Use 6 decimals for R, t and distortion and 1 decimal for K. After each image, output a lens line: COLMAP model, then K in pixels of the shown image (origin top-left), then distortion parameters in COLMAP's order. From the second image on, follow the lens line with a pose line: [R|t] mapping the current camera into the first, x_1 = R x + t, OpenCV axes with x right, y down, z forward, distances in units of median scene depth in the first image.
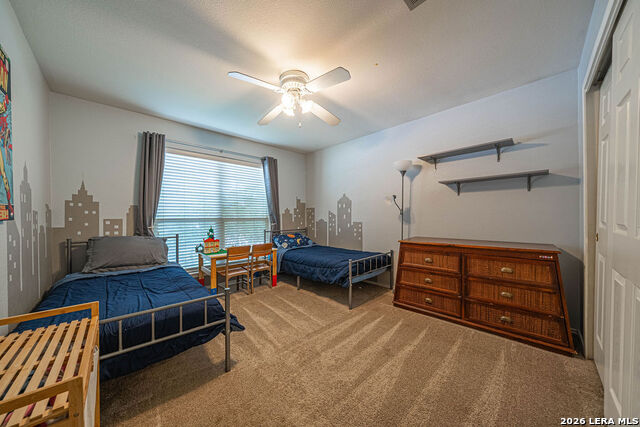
lens RADIAL K [[221.4, 0, 320.1], [0, 221.4, 218.1], [0, 0, 1]] dist [-0.005238, -0.000331]
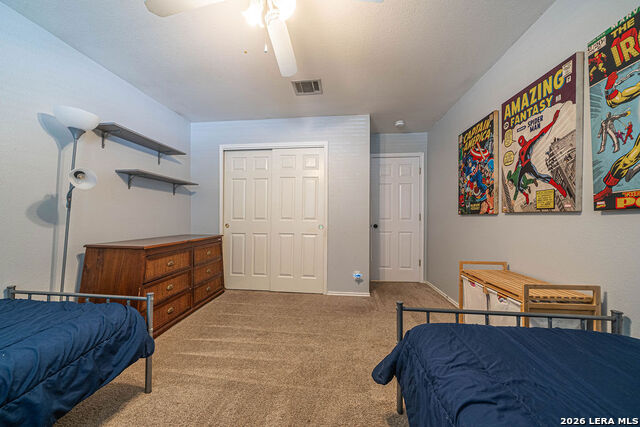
lens RADIAL K [[221.4, 0, 318.3], [0, 221.4, 214.9], [0, 0, 1]] dist [-0.005238, -0.000331]
pose [[-0.640923, 0.017520, 0.767405, -0.568028], [0.010774, 0.999846, -0.013829, 0.020469], [-0.767530, -0.000595, -0.641013, 1.156625]]
